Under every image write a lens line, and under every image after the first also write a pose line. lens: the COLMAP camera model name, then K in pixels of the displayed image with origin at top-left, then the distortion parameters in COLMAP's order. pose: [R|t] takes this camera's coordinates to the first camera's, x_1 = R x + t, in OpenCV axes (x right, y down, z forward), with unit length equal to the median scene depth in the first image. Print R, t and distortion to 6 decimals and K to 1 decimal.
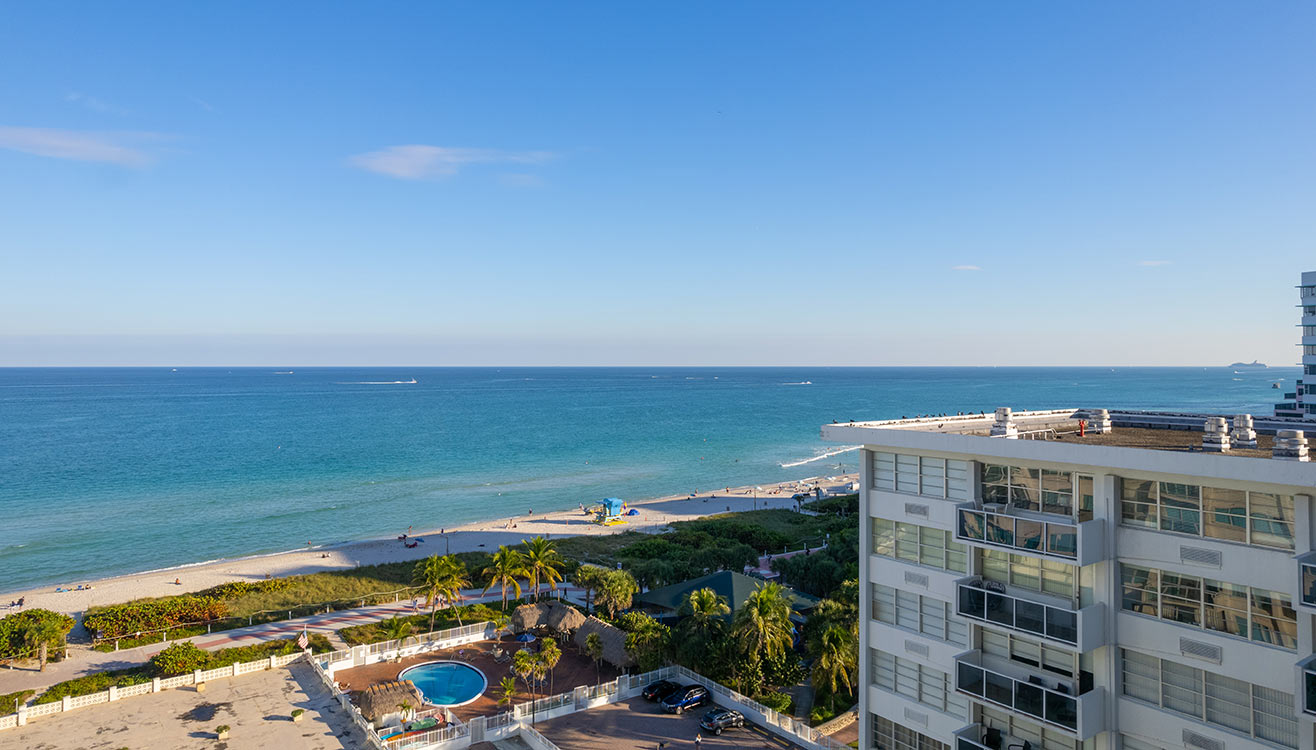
lens RADIAL K [[873.1, 0, 663.3], [0, 873.1, 349.5], [0, 0, 1]] dist [-0.057011, 0.070612]
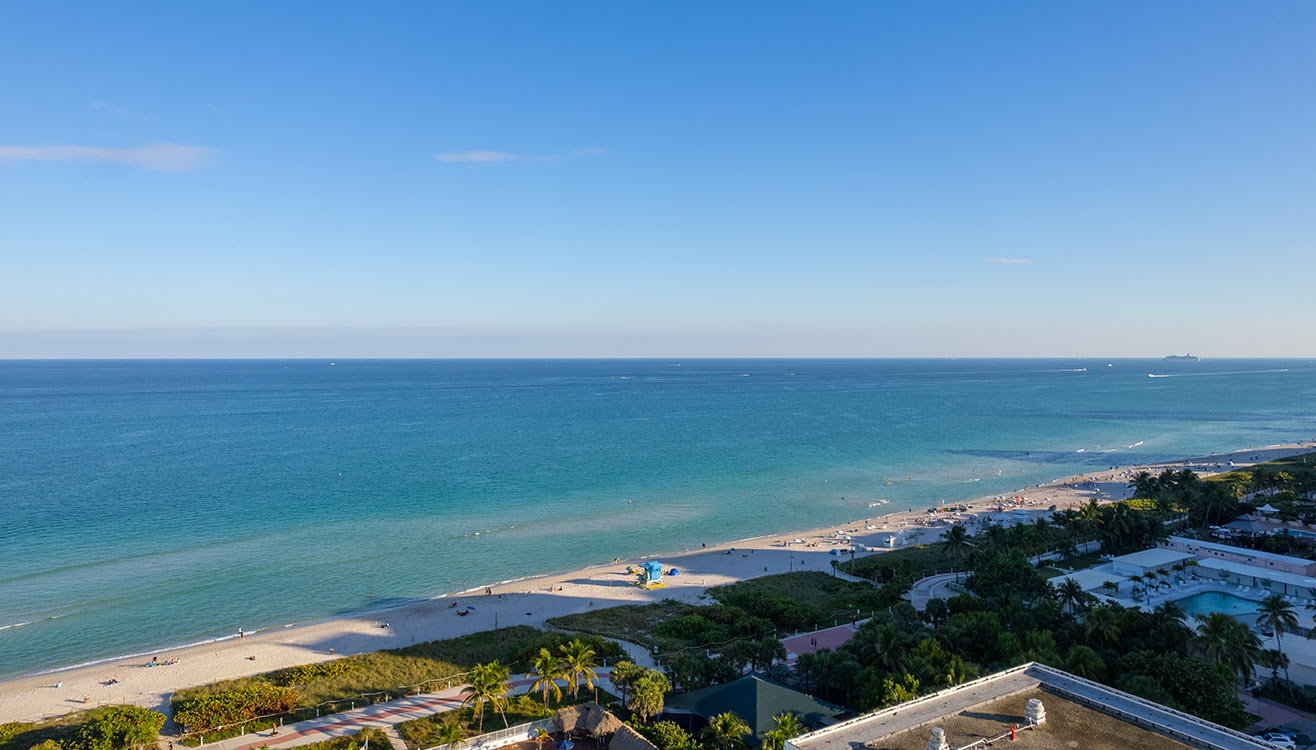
lens RADIAL K [[873.1, 0, 660.0], [0, 873.1, 340.1], [0, 0, 1]] dist [-0.057011, 0.070612]
pose [[0.997997, -0.002611, -0.063214, 0.027043], [0.002285, 0.999984, -0.005218, -0.148223], [0.063226, 0.005063, 0.997986, -0.069871]]
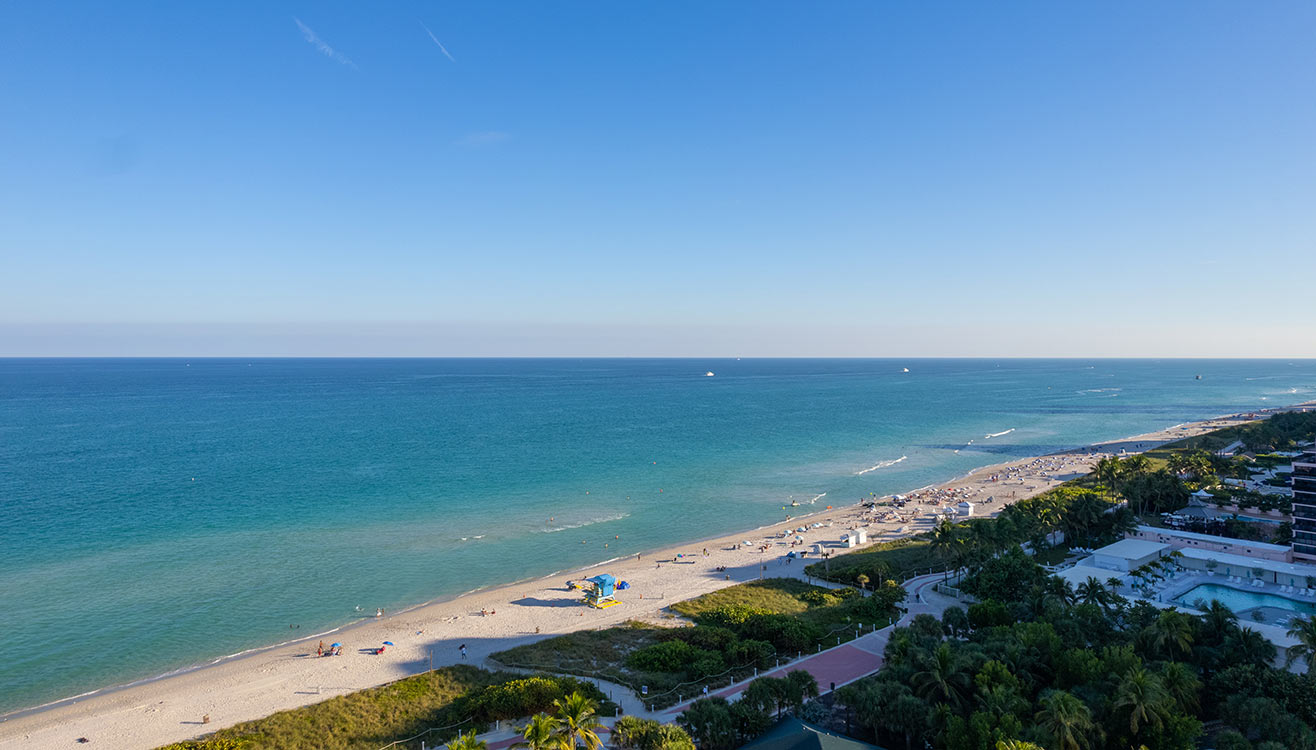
lens RADIAL K [[873.1, 0, 668.9], [0, 873.1, 321.8], [0, 0, 1]] dist [-0.057011, 0.070612]
pose [[0.995080, 0.002919, 0.099028, -0.133872], [-0.000397, 0.999675, -0.025471, -0.104973], [-0.099070, 0.025306, 0.994759, 0.182357]]
